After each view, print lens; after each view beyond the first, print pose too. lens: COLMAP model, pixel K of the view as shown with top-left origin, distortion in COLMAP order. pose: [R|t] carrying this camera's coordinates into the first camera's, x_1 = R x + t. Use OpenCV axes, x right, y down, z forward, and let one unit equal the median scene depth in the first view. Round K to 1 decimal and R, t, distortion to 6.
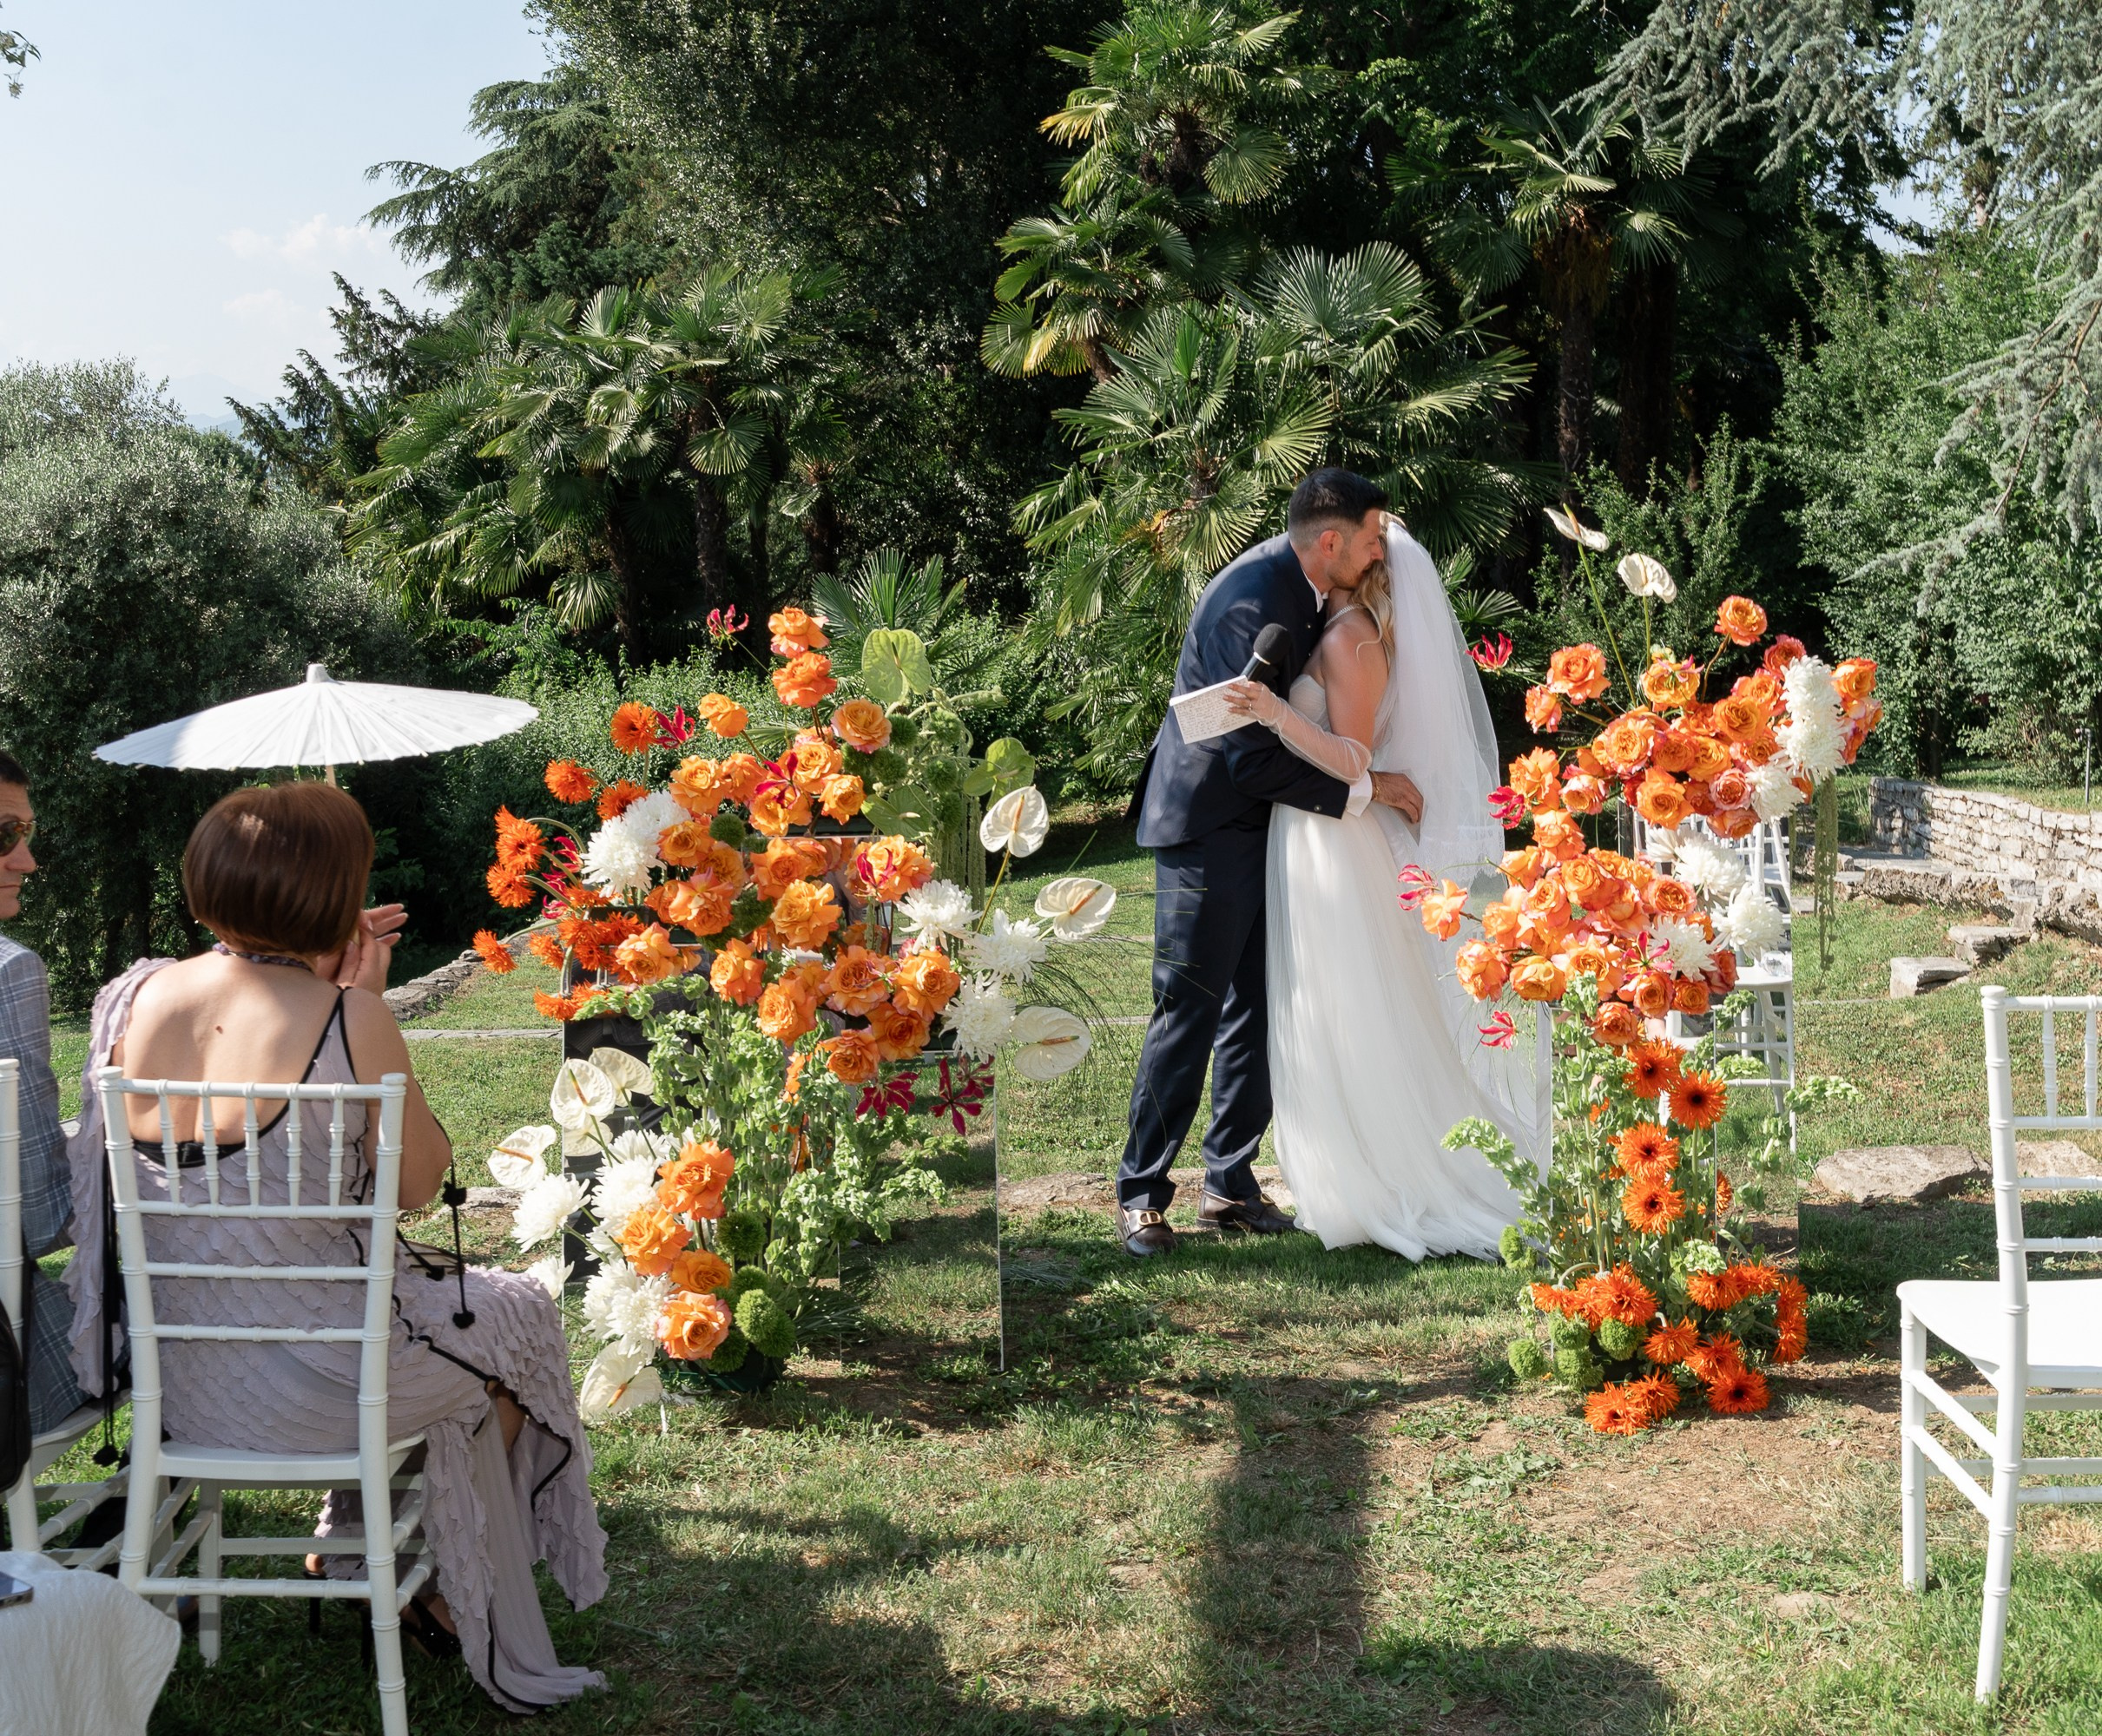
lens RADIAL K [[1794.1, 0, 1049.9], [0, 1794.1, 872.3], [0, 0, 1]] dist [-0.017870, 0.019483]
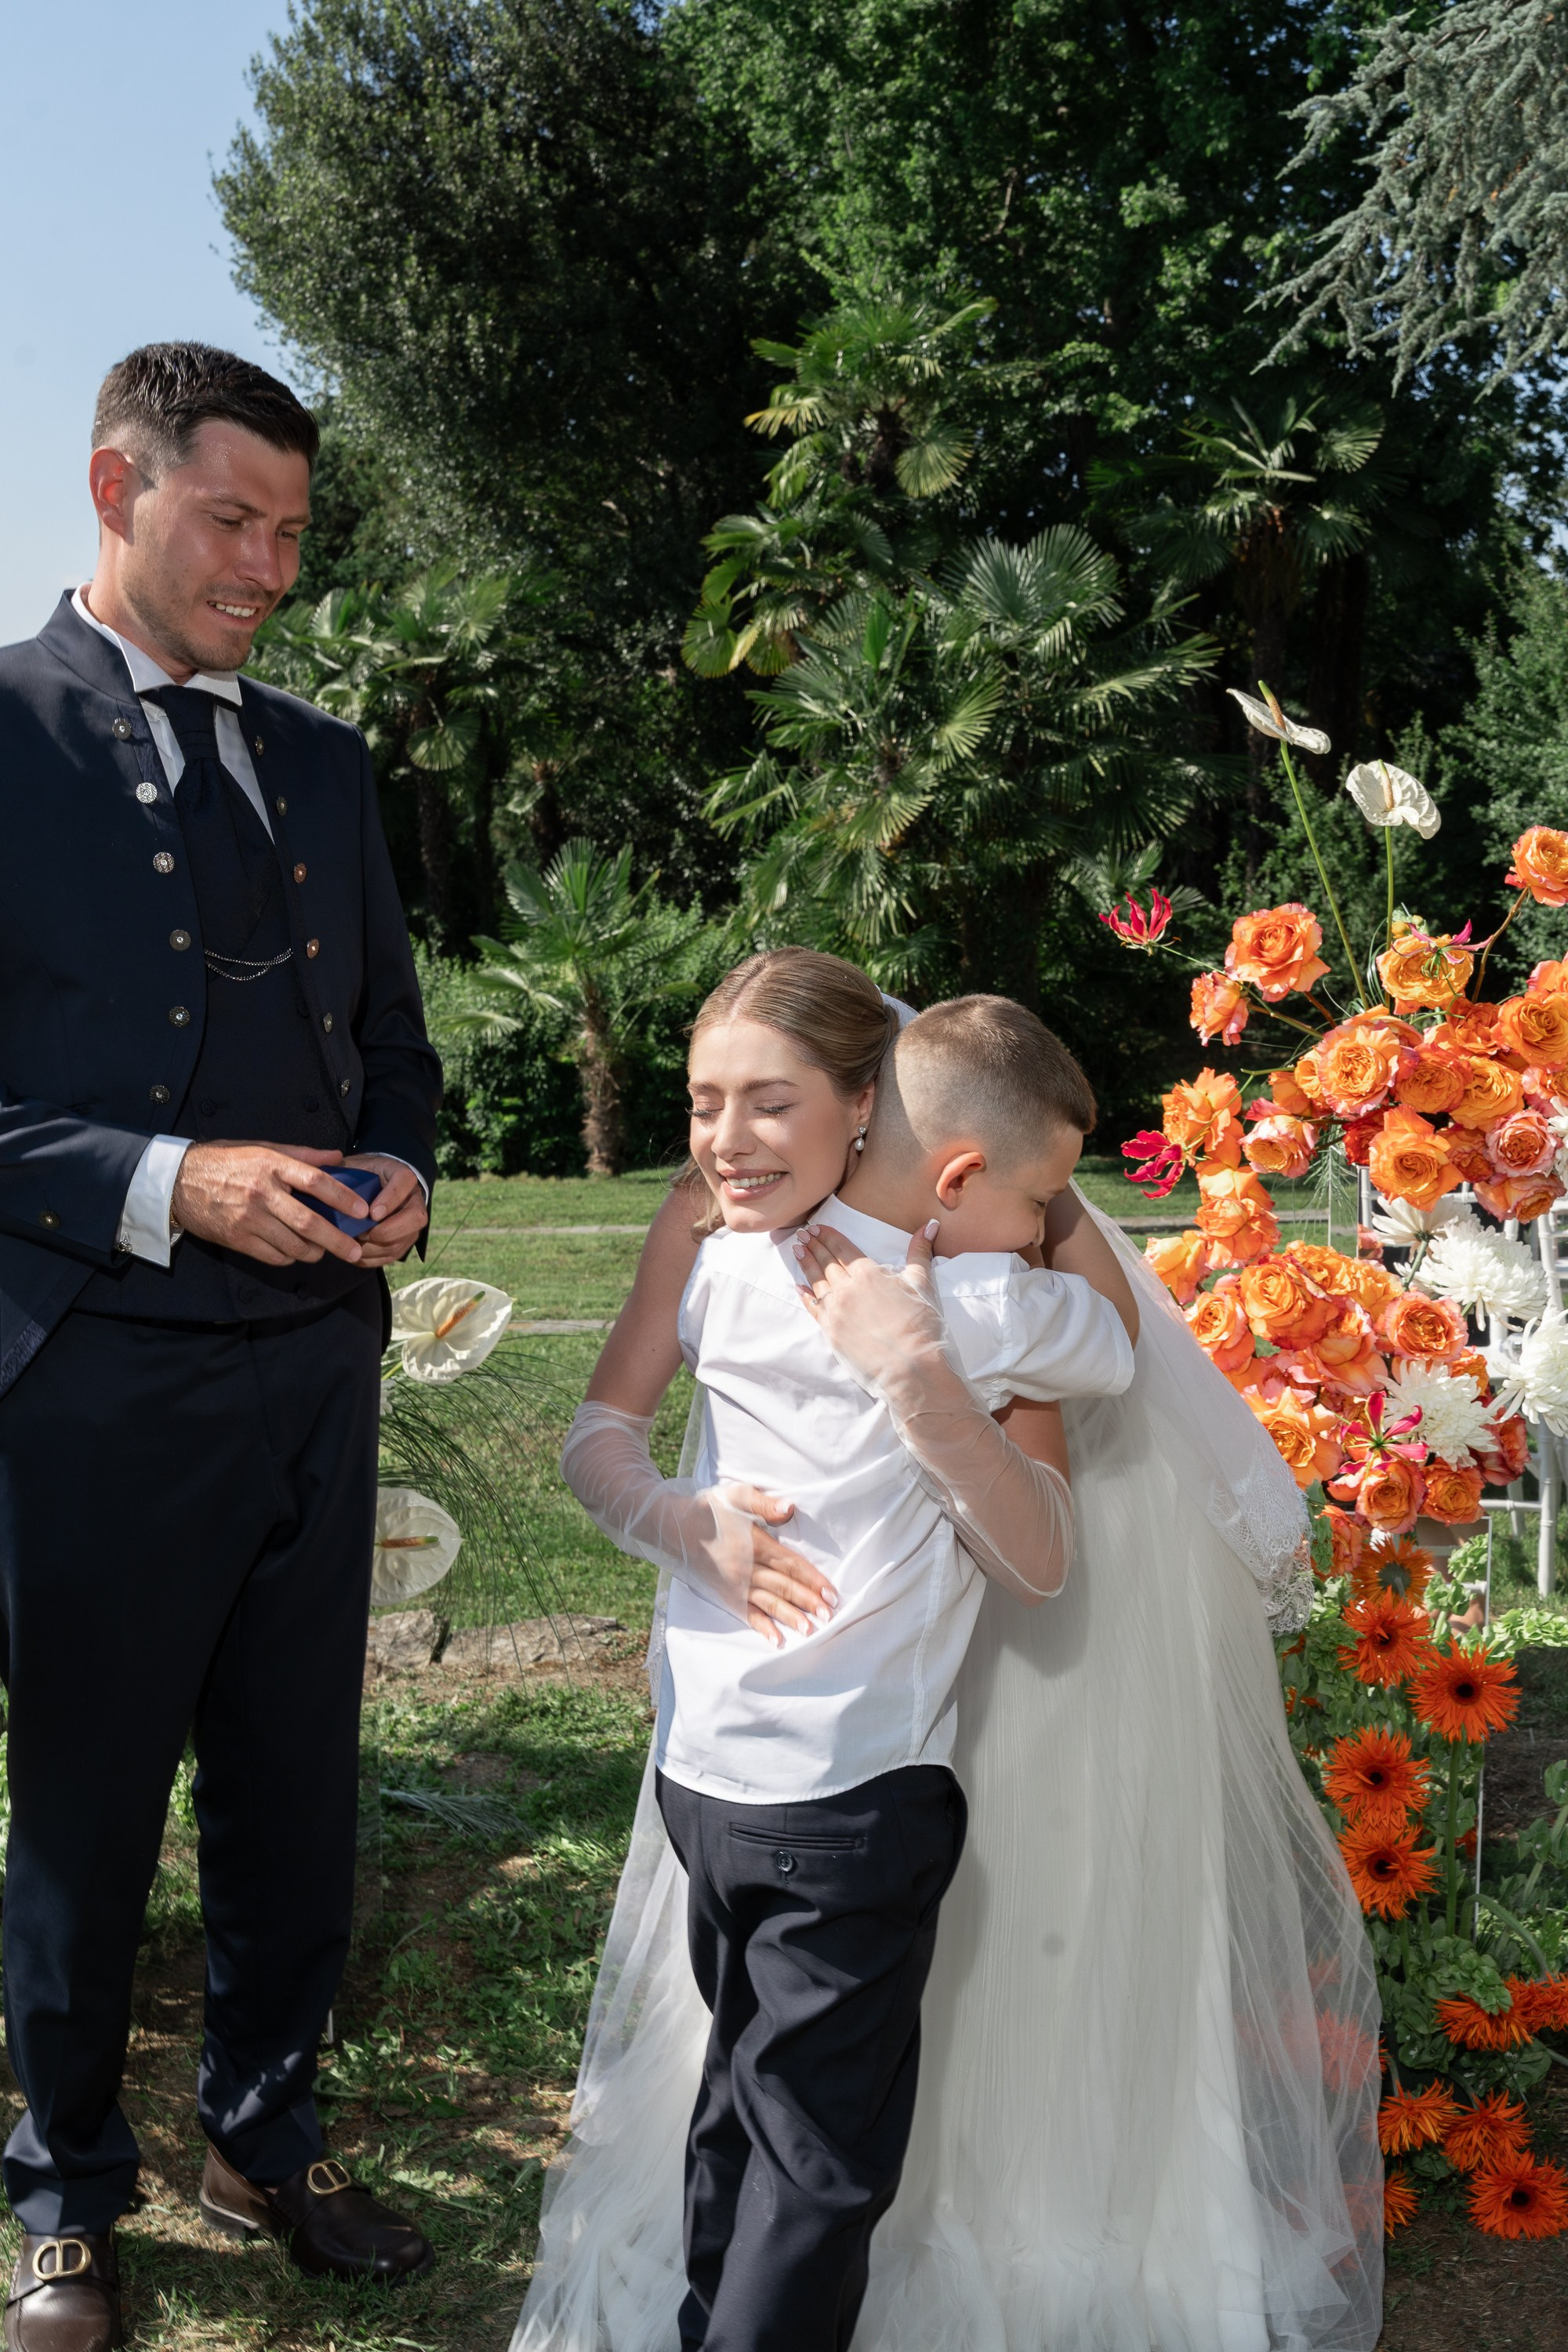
lens RADIAL K [[1353.4, 0, 795.7], [0, 1353.4, 1190.7], [0, 0, 1]] dist [-0.006187, -0.003123]
pose [[0.999197, 0.014253, -0.037434, 0.060002], [-0.012277, 0.998546, 0.052484, -0.020759], [0.038127, -0.051982, 0.997920, 0.212779]]
